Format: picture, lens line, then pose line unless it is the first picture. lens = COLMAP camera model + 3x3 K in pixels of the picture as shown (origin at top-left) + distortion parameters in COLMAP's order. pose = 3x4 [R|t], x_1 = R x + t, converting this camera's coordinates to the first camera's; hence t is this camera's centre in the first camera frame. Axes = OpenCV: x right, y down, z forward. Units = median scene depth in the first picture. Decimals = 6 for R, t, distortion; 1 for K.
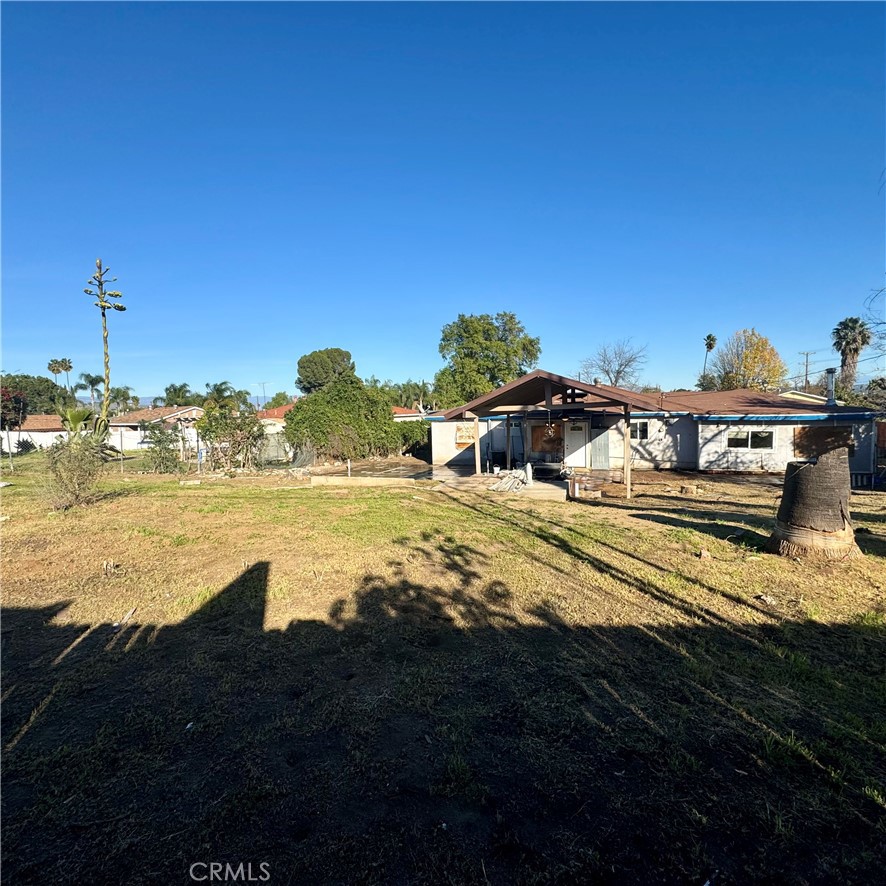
lens RADIAL K [[470.7, 0, 443.0], [0, 470.7, 443.0], [0, 0, 1]] dist [-0.003538, 0.000970]
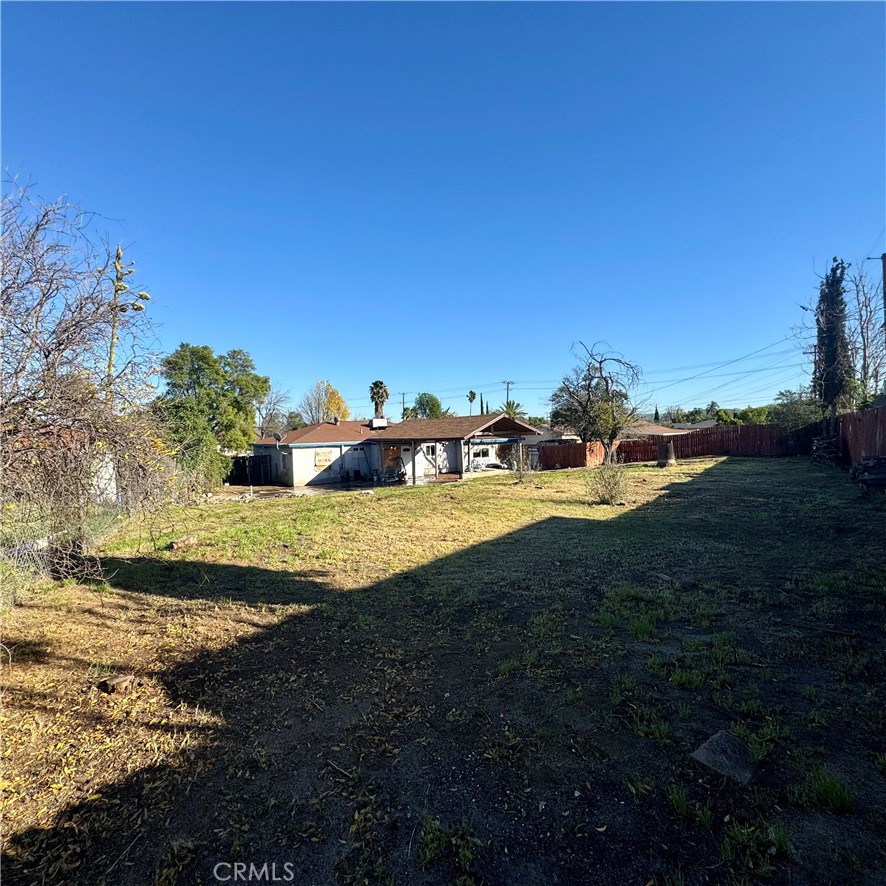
lens RADIAL K [[470.7, 0, 443.0], [0, 470.7, 443.0], [0, 0, 1]] dist [-0.003538, 0.000970]
pose [[0.536111, -0.006503, 0.844123, -1.032630], [0.069847, 0.996883, -0.036680, 0.012139], [-0.841253, 0.078624, 0.534894, 0.099994]]
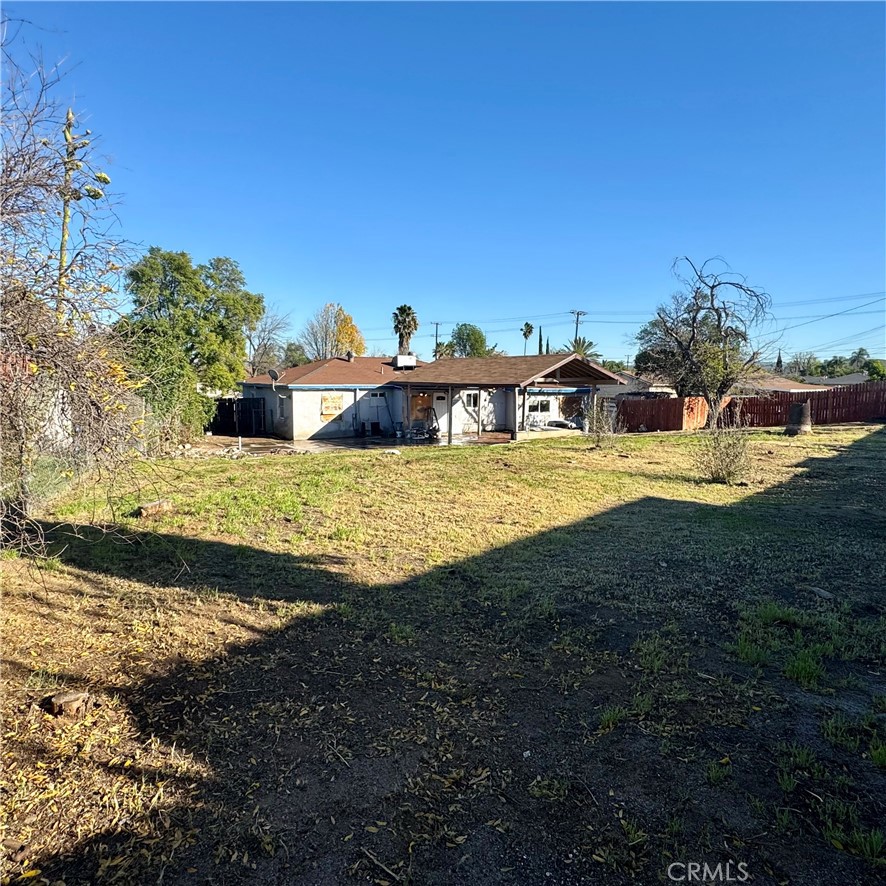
lens RADIAL K [[615.4, 0, 444.3], [0, 615.4, 447.6], [0, 0, 1]] dist [-0.003883, 0.002345]
pose [[0.590840, -0.059673, 0.804579, -1.020828], [0.029502, 0.998192, 0.052368, 0.012433], [-0.806249, -0.007204, 0.591532, 0.120734]]
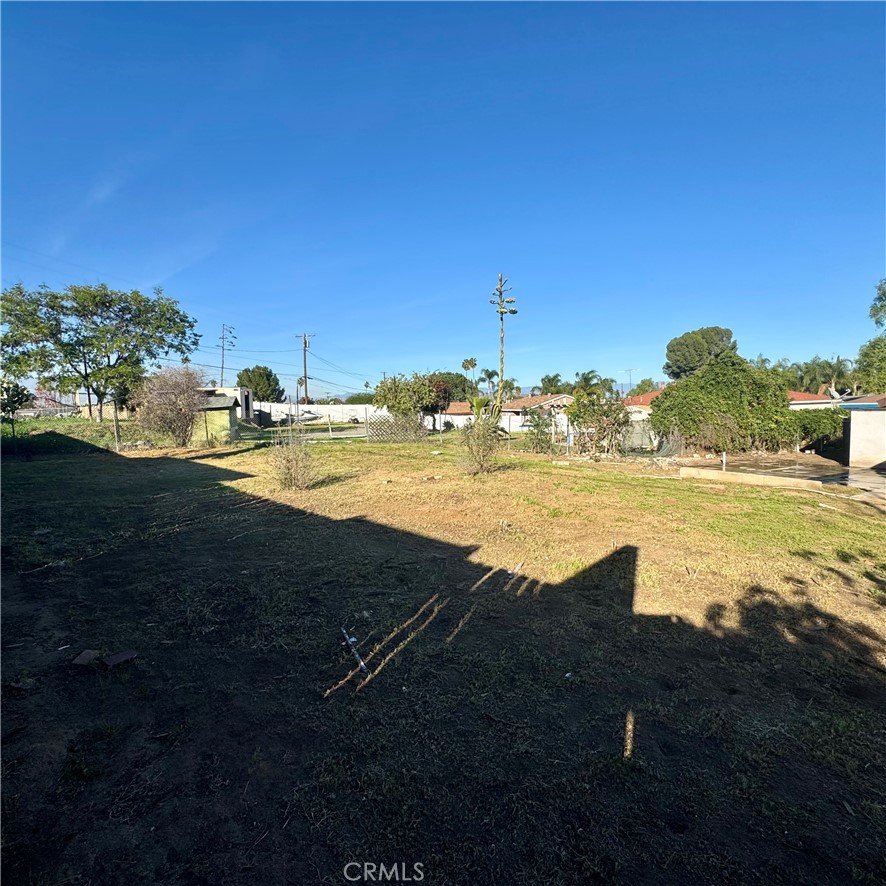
lens RADIAL K [[470.7, 0, 443.0], [0, 470.7, 443.0], [0, 0, 1]] dist [-0.003538, 0.000970]
pose [[0.741955, 0.055743, -0.668129, -0.005242], [-0.037862, 0.998431, 0.041255, 0.001557], [0.669380, -0.005313, 0.742901, -0.004033]]
